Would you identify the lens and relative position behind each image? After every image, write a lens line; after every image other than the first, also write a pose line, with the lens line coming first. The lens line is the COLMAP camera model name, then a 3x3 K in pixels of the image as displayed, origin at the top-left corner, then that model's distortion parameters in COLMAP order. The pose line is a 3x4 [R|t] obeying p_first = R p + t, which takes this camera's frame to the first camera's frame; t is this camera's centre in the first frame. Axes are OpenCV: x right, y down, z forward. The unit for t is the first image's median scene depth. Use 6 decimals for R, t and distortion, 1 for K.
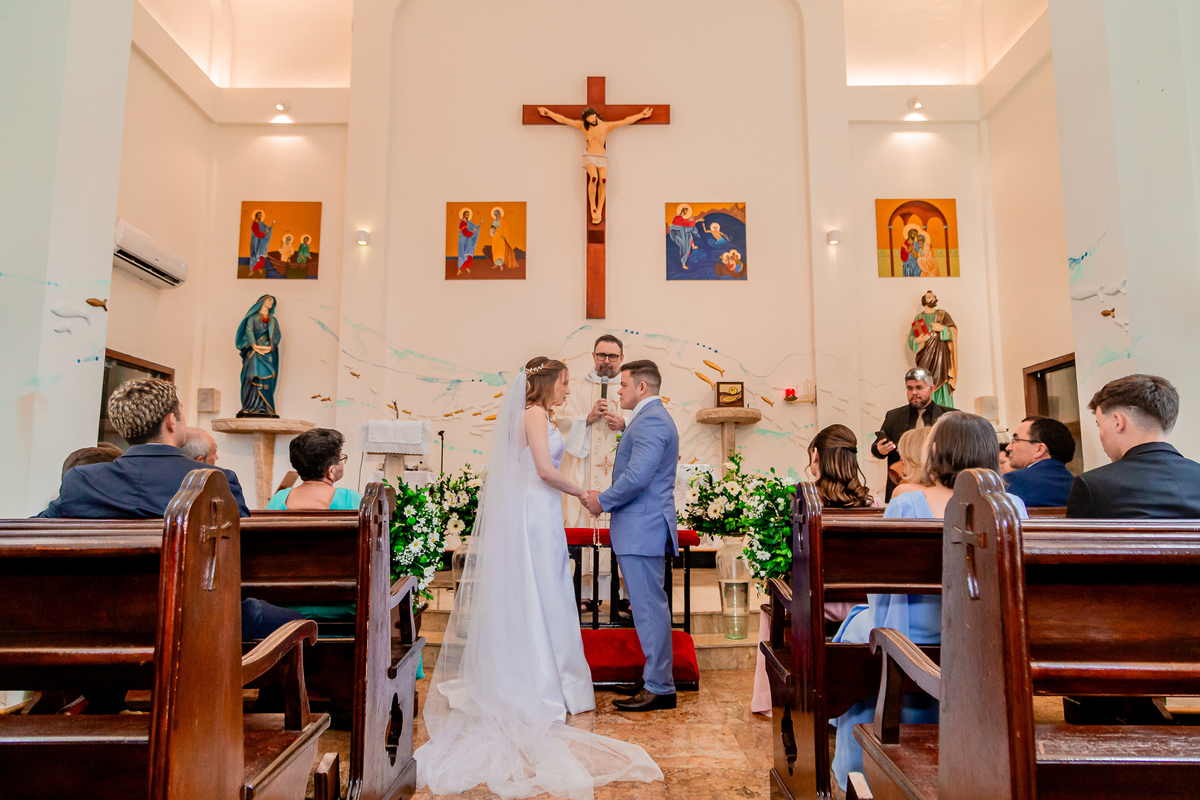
lens RADIAL K [[830.6, 0, 601.6], [0, 830.6, 396.7], [0, 0, 1]] dist [0.004934, 0.000317]
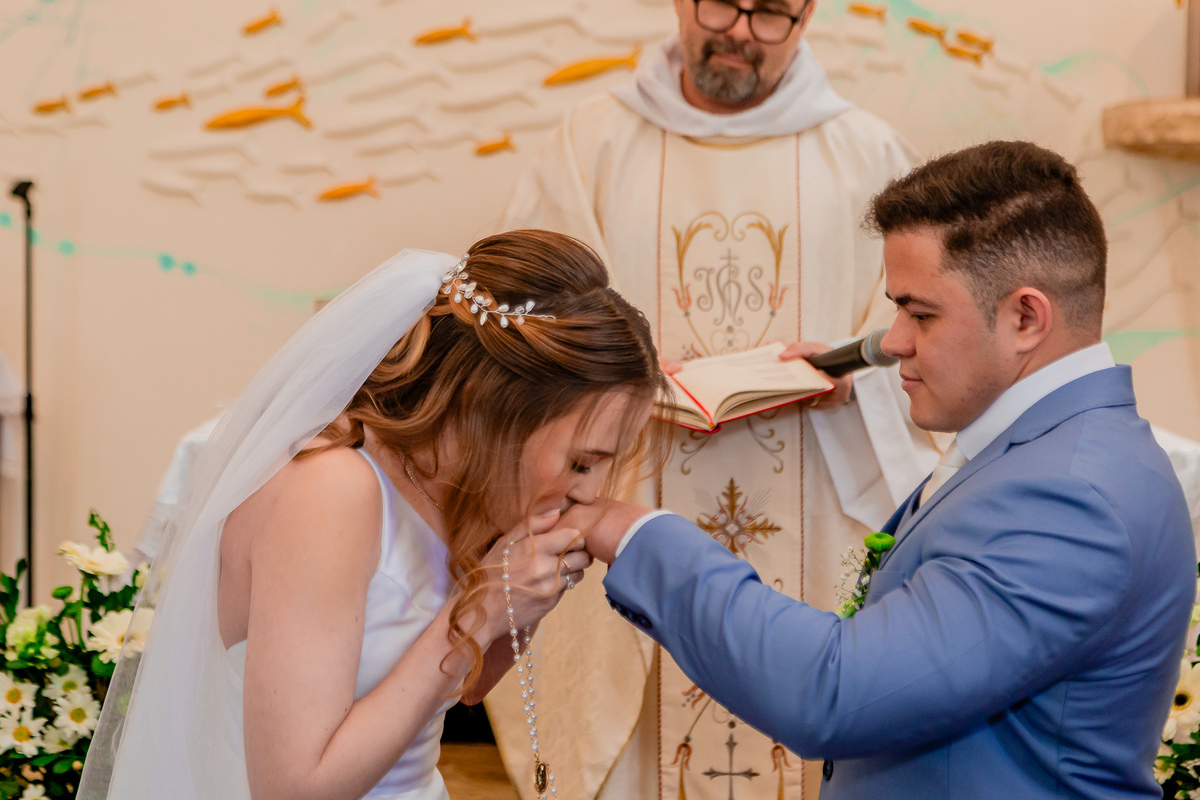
lens RADIAL K [[2864.2, 0, 554.7], [0, 2864.2, 400.3], [0, 0, 1]] dist [0.011041, -0.005928]
pose [[0.999477, 0.010344, -0.030652, -0.014835], [-0.004265, 0.981363, 0.192117, -0.052890], [0.032068, -0.191886, 0.980893, 0.184051]]
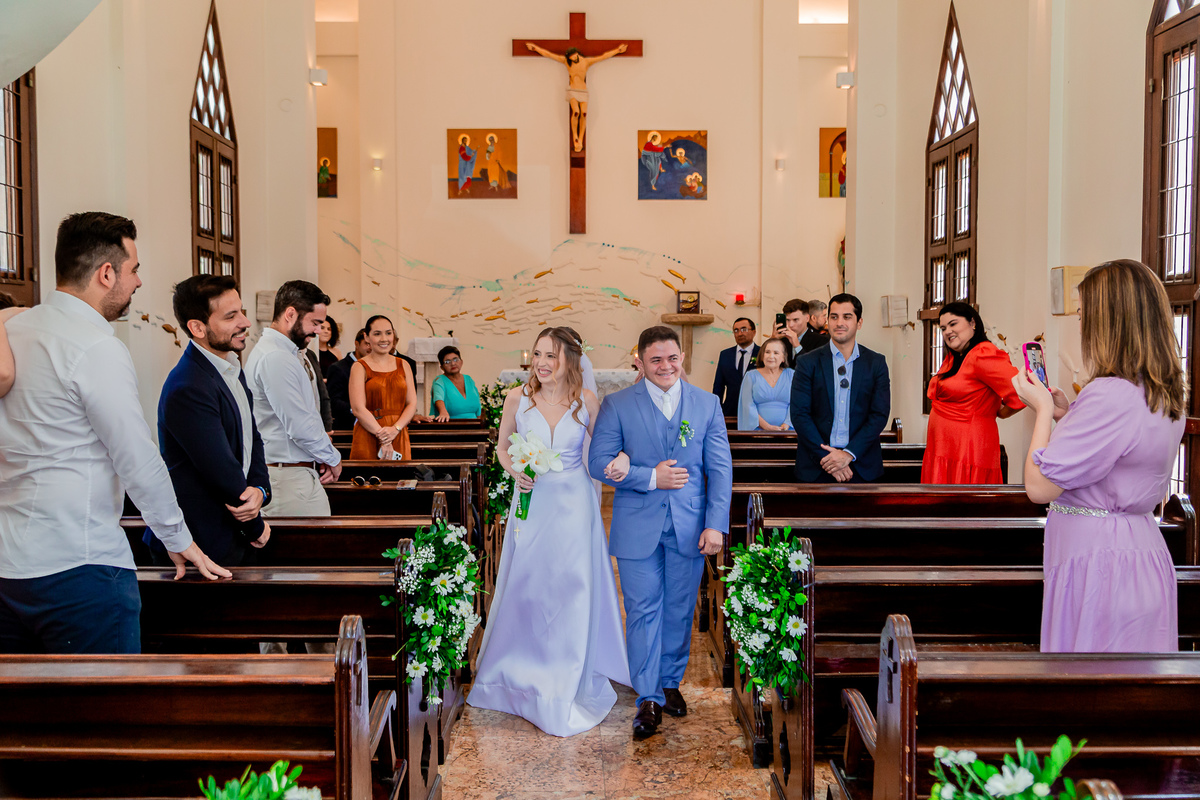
lens RADIAL K [[1235.8, 0, 600.0], [0, 1235.8, 400.0], [0, 0, 1]] dist [0.023395, 0.005056]
pose [[0.999707, -0.002295, 0.024089, -0.018047], [-0.002066, 0.983765, 0.179450, -0.176186], [-0.024110, -0.179447, 0.983472, -0.763340]]
